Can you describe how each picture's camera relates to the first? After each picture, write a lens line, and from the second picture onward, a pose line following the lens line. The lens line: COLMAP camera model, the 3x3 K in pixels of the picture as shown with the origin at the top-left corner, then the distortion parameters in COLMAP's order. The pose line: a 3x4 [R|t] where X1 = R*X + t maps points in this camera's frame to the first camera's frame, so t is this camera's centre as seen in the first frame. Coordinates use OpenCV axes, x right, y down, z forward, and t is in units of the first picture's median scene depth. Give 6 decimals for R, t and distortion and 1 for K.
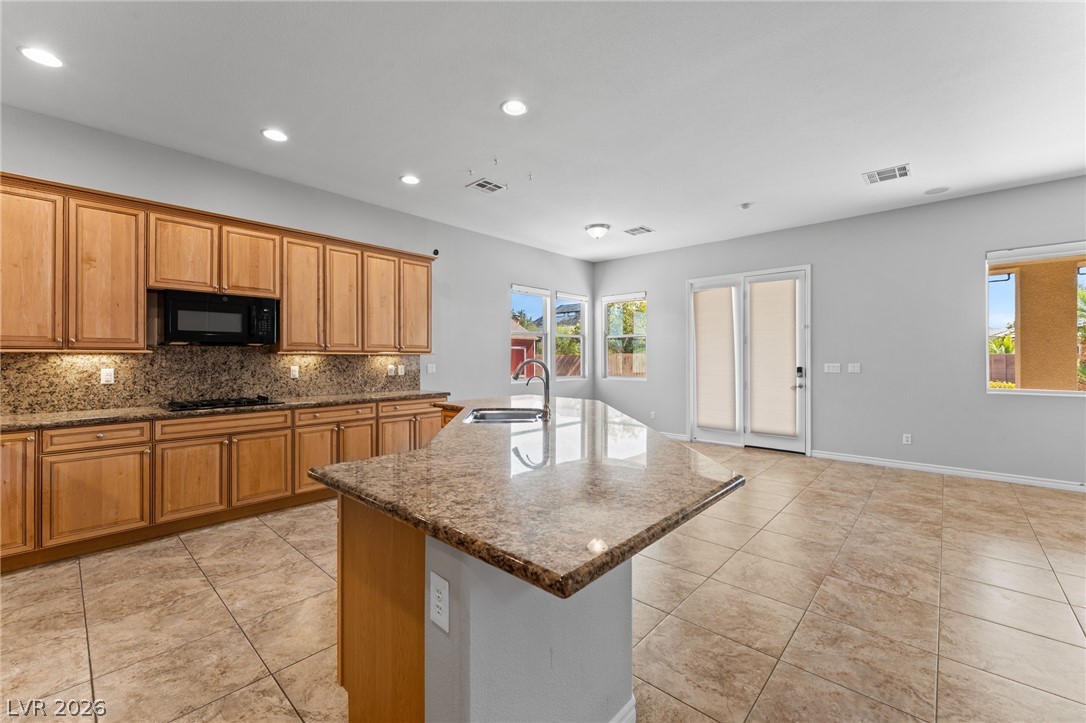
lens RADIAL K [[442.7, 0, 538.4], [0, 442.7, 355.3], [0, 0, 1]] dist [0.002587, 0.000155]
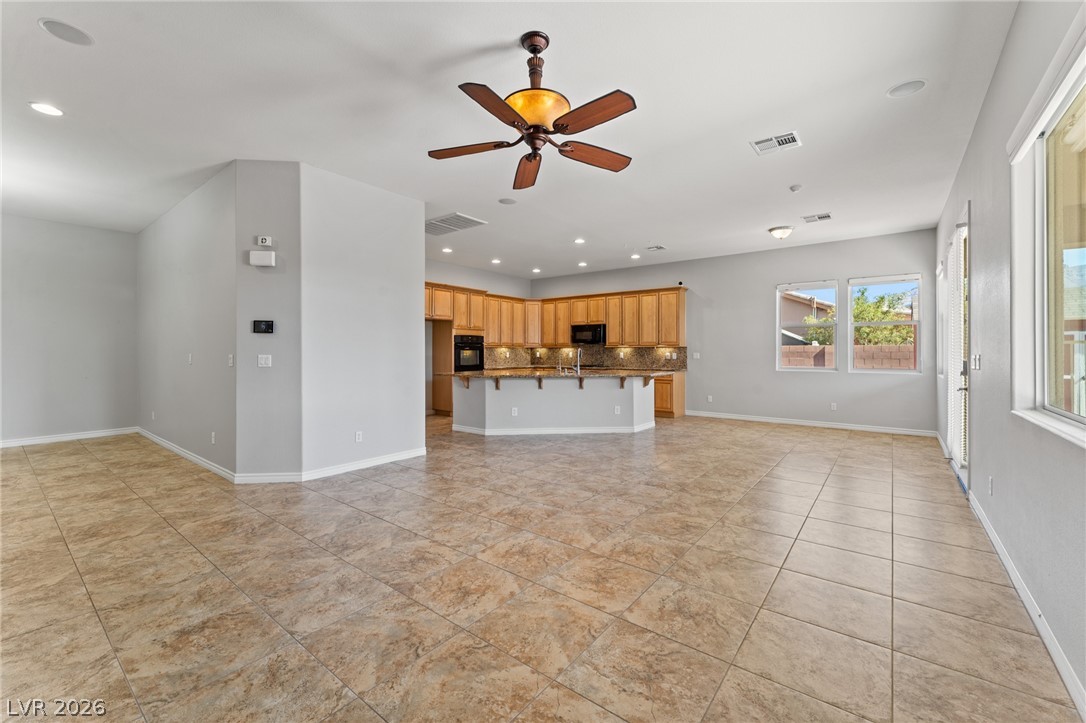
lens RADIAL K [[442.7, 0, 544.6], [0, 442.7, 351.4], [0, 0, 1]] dist [0.002587, 0.000155]
pose [[0.076959, -0.000271, -0.997034, 1.798385], [0.002474, 0.999997, -0.000081, 0.019462], [0.997031, -0.002460, 0.076959, 0.506259]]
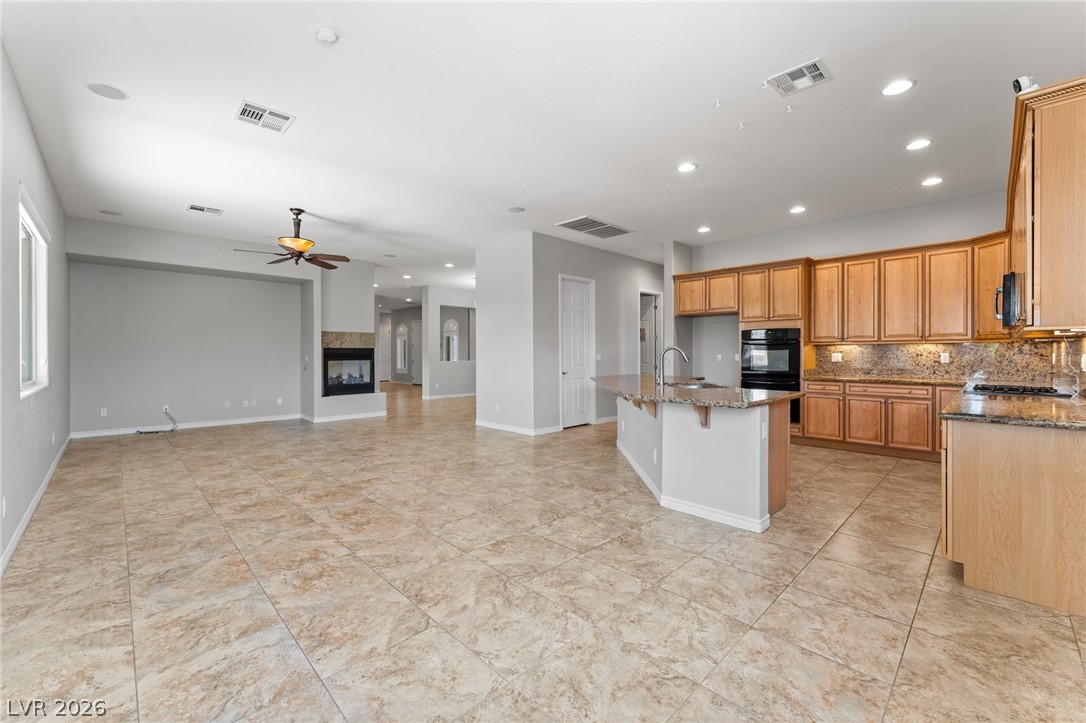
lens RADIAL K [[442.7, 0, 549.3], [0, 442.7, 360.6], [0, 0, 1]] dist [0.002587, 0.000155]
pose [[-0.998845, 0.000024, 0.048058, 0.252916], [0.001011, 0.999789, 0.020515, 0.017614], [-0.048047, 0.020540, -0.998634, 1.941156]]
